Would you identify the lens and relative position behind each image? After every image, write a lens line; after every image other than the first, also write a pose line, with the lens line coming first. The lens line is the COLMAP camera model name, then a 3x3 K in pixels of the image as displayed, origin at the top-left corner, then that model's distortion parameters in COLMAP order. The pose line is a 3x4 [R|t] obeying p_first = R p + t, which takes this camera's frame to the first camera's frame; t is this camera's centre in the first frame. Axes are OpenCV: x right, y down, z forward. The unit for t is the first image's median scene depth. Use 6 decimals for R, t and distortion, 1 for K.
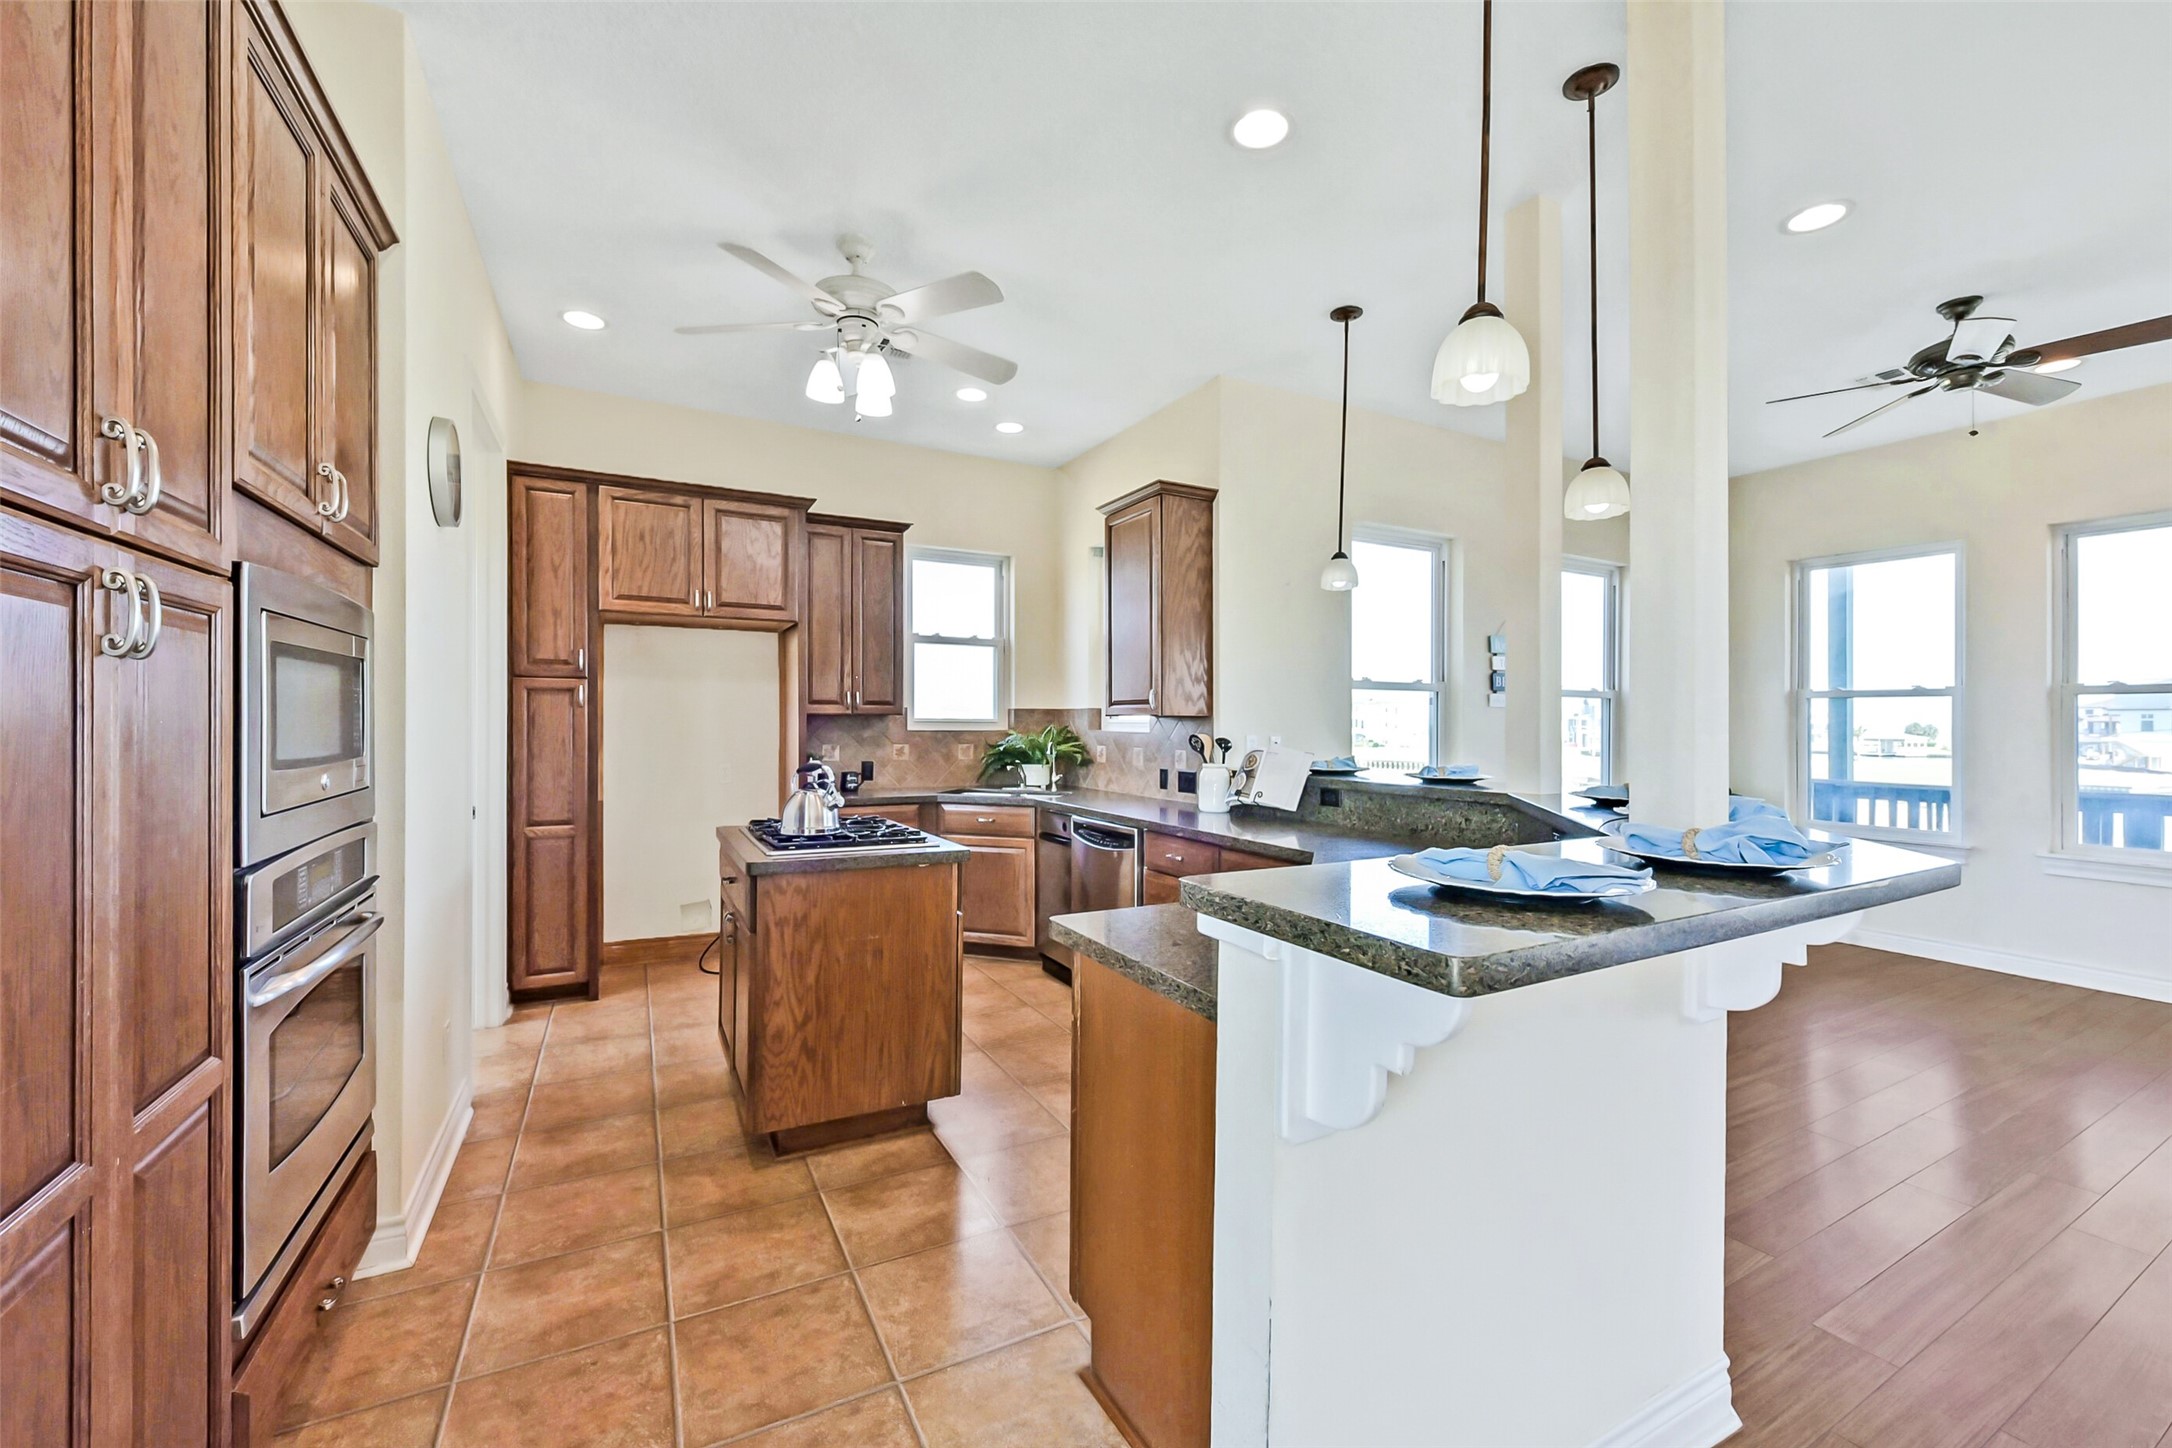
lens RADIAL K [[850.7, 0, 1086.8], [0, 850.7, 728.2], [0, 0, 1]] dist [0.000353, 0.000014]
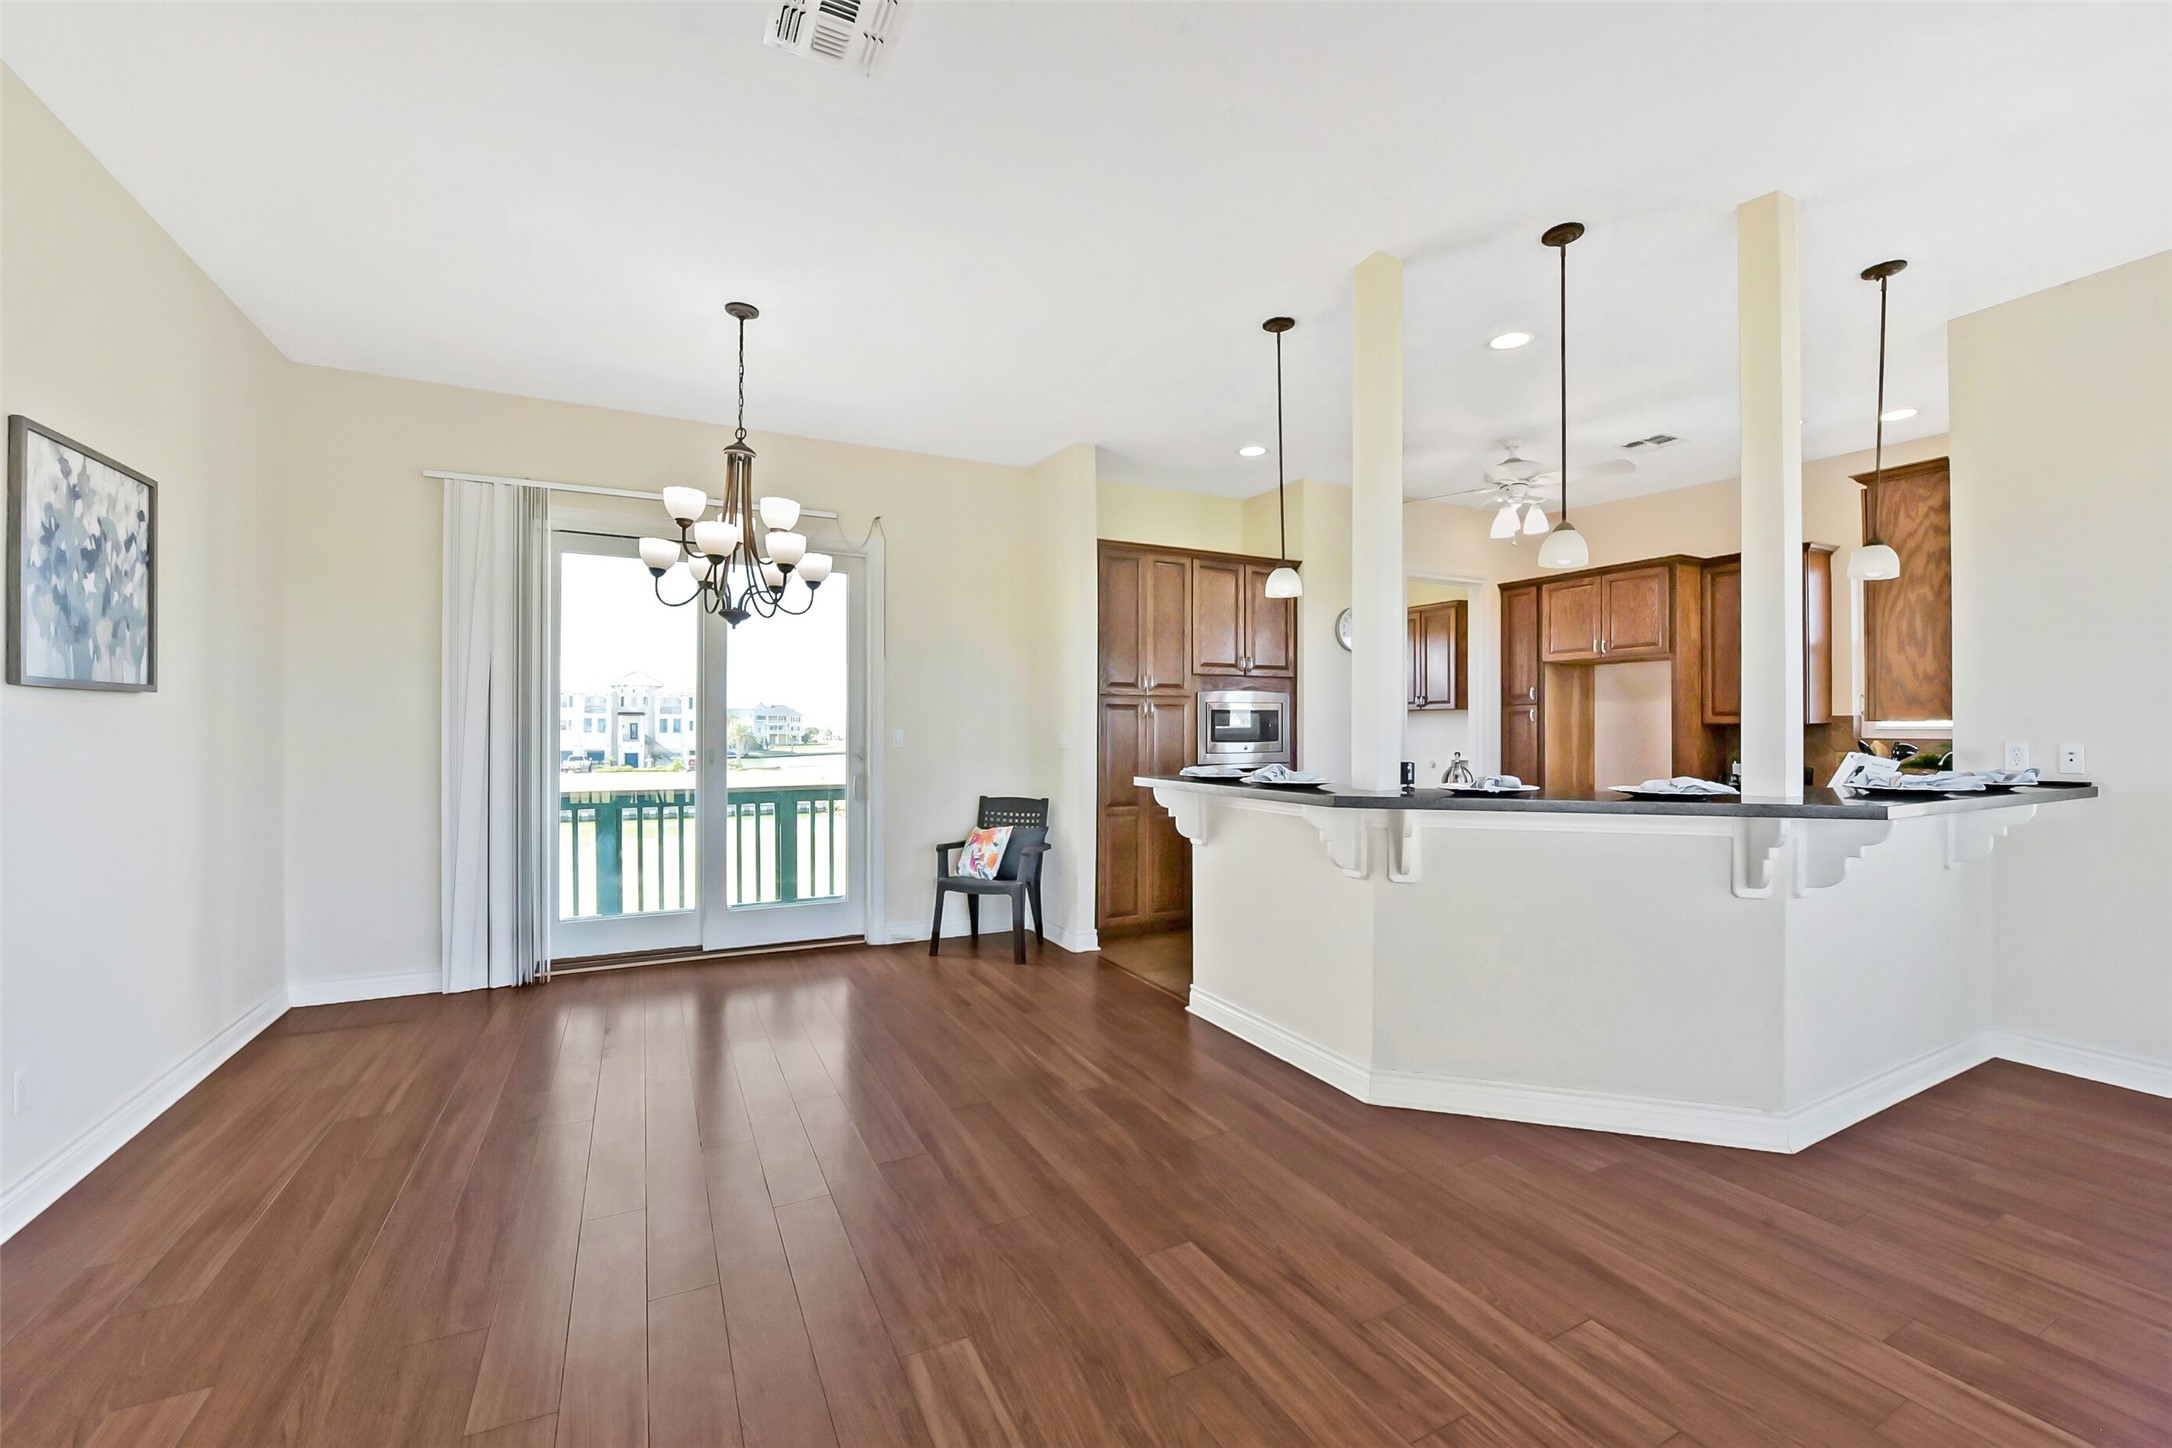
lens RADIAL K [[854.4, 0, 1086.0], [0, 854.4, 724.0], [0, 0, 1]] dist [-0.018079, -0.000033]
pose [[-0.020793, -0.009811, -0.999736, 1.018834], [-0.004123, 0.999944, -0.009727, 0.001142], [0.999775, 0.003919, -0.020832, 0.151650]]
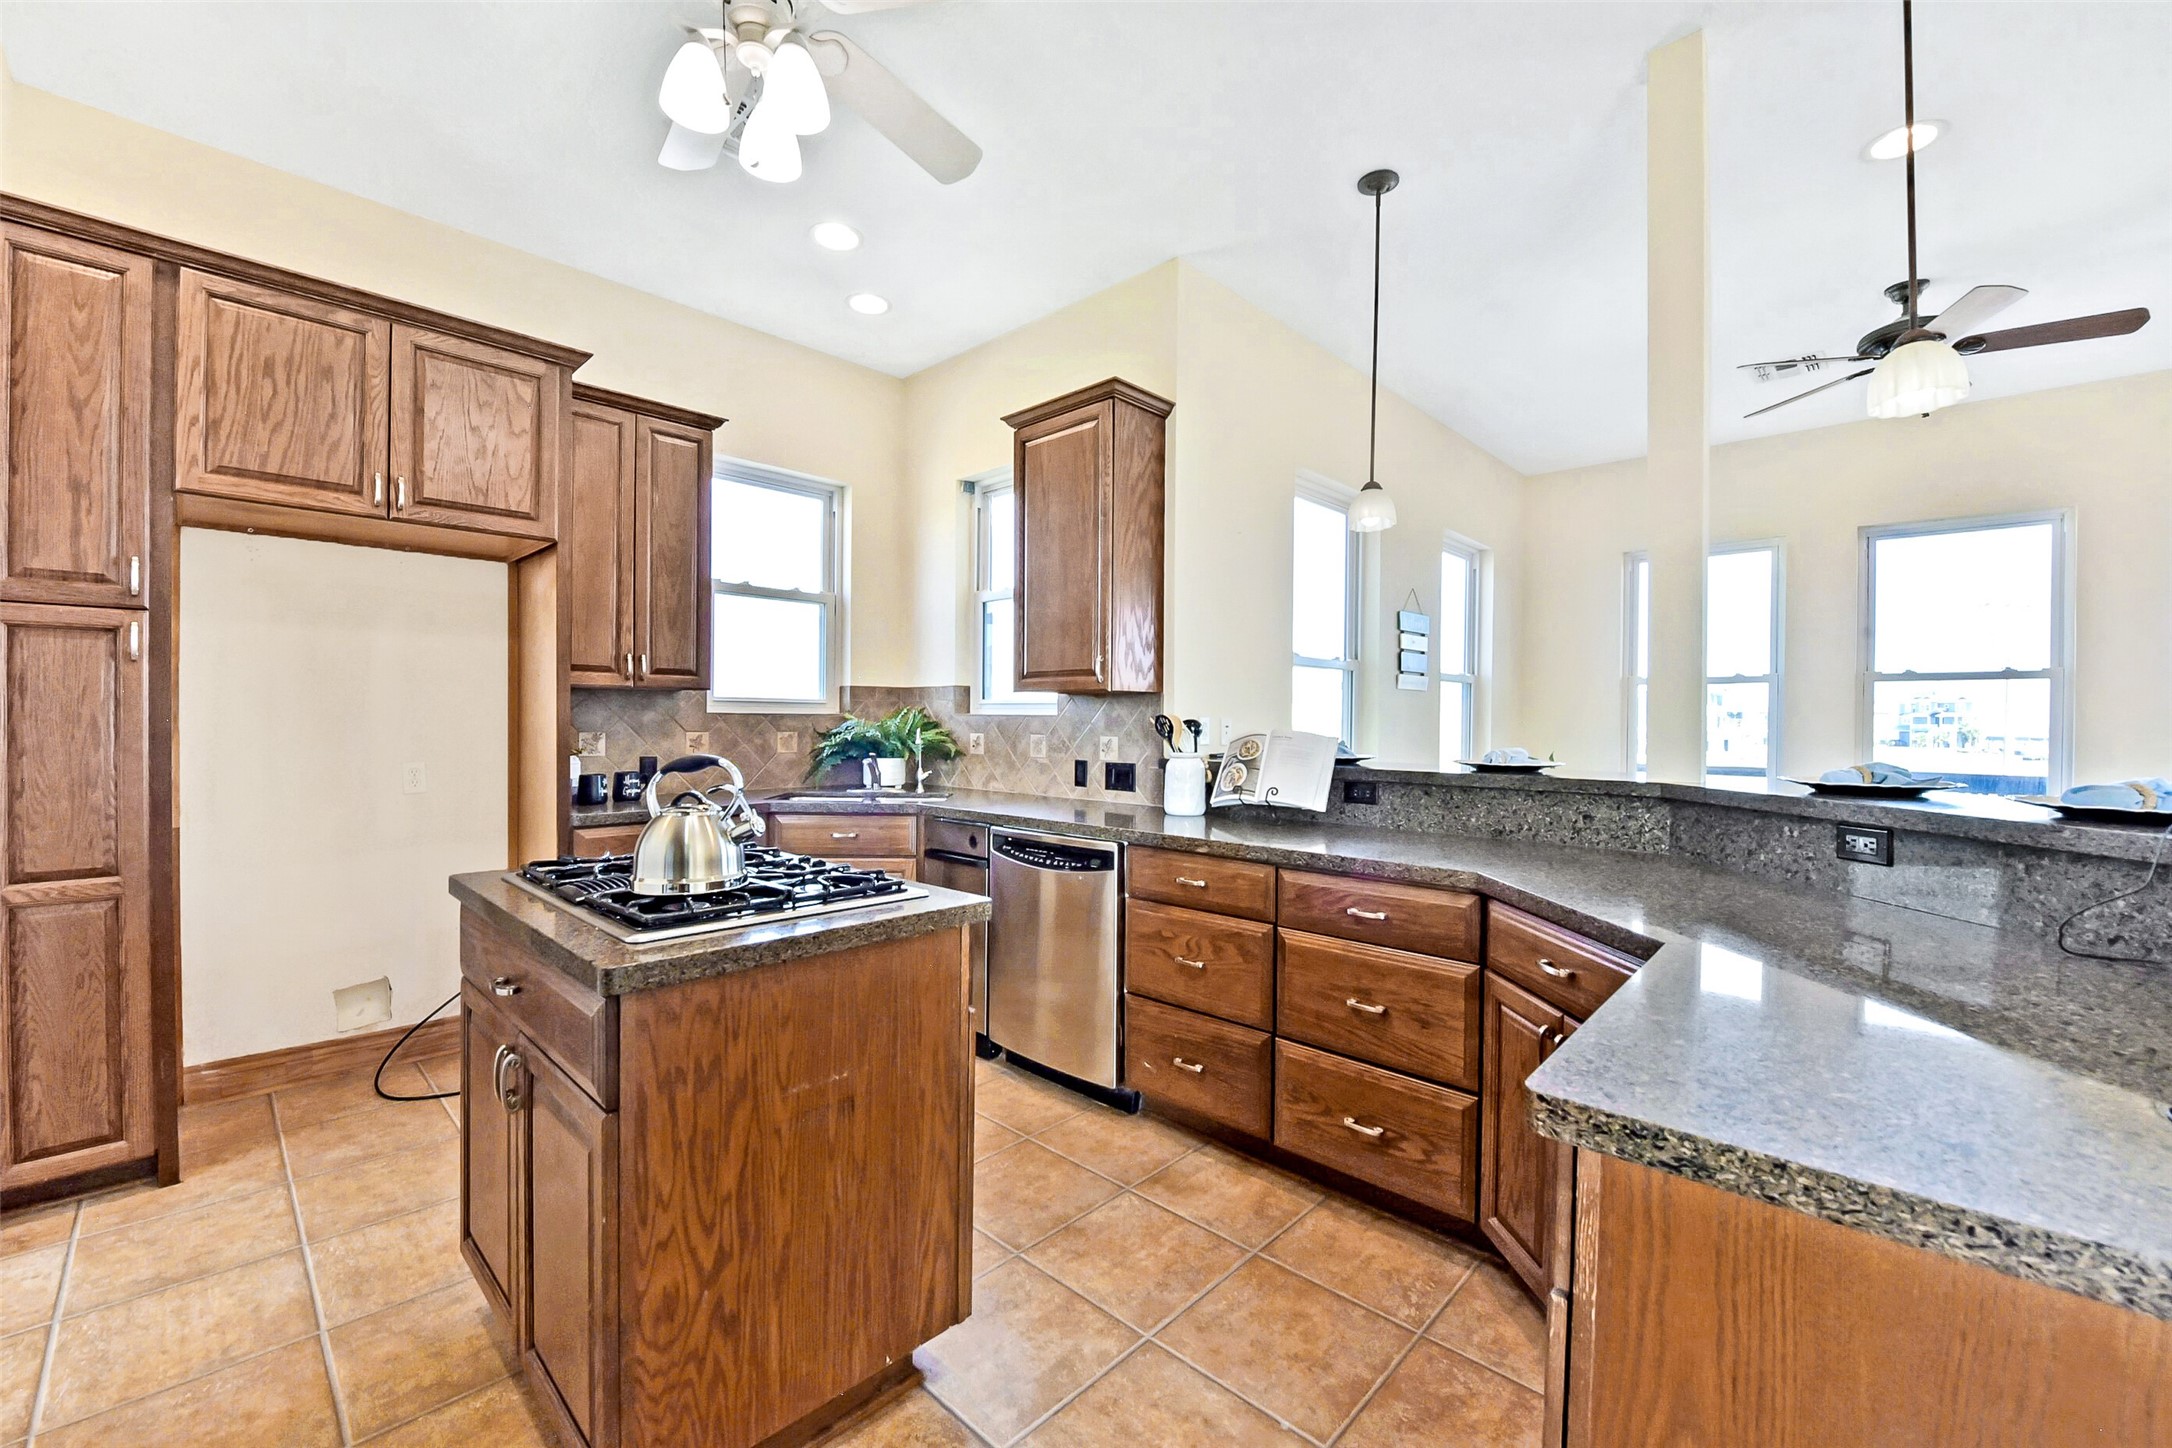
lens RADIAL K [[854.4, 0, 1086.0], [0, 854.4, 724.0], [0, 0, 1]] dist [-0.018079, -0.000033]
pose [[0.948318, -0.002035, 0.317314, -0.173949], [0.001255, 0.999996, 0.002662, 0.013110], [-0.317318, -0.002127, 0.948317, 0.279897]]
